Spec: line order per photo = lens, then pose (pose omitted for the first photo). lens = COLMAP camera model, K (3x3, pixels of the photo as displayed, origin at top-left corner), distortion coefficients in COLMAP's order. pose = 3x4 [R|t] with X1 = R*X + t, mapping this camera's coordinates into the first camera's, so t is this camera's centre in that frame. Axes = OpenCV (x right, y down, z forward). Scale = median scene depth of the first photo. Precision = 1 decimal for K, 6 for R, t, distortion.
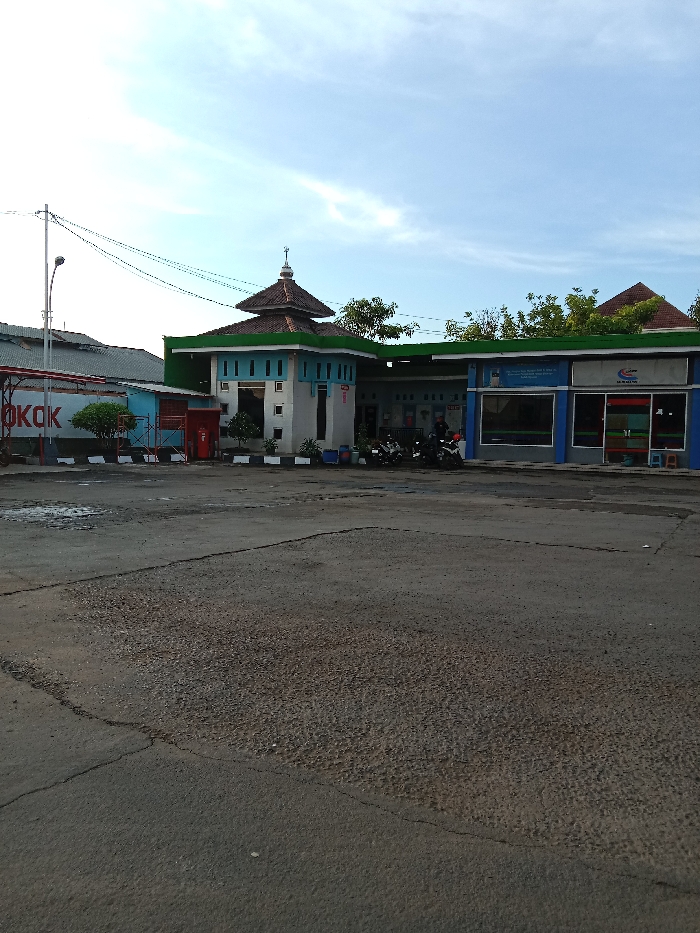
lens RADIAL K [[760.9, 0, 356.7], [0, 760.9, 464.5], [0, 0, 1]] dist [0.046243, -0.087523]
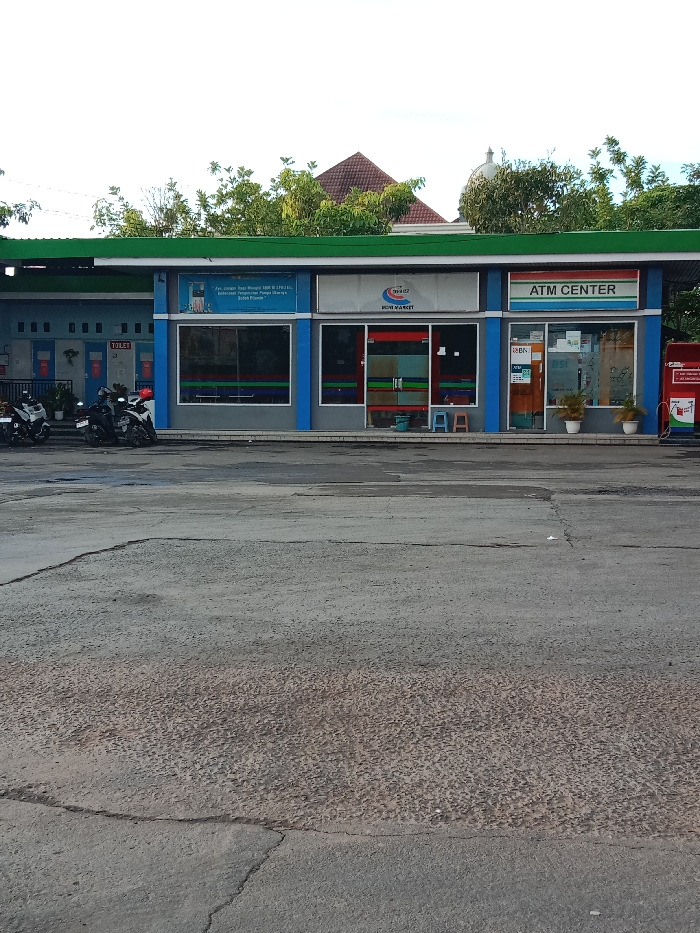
lens RADIAL K [[1260.9, 0, 349.0], [0, 1260.9, 462.8], [0, 0, 1]] dist [0.192122, -0.528719]
pose [[0.923811, -0.039784, 0.380776, -0.111465], [0.032402, 0.999142, 0.025780, -0.000747], [-0.381475, -0.011478, 0.924308, -0.018010]]
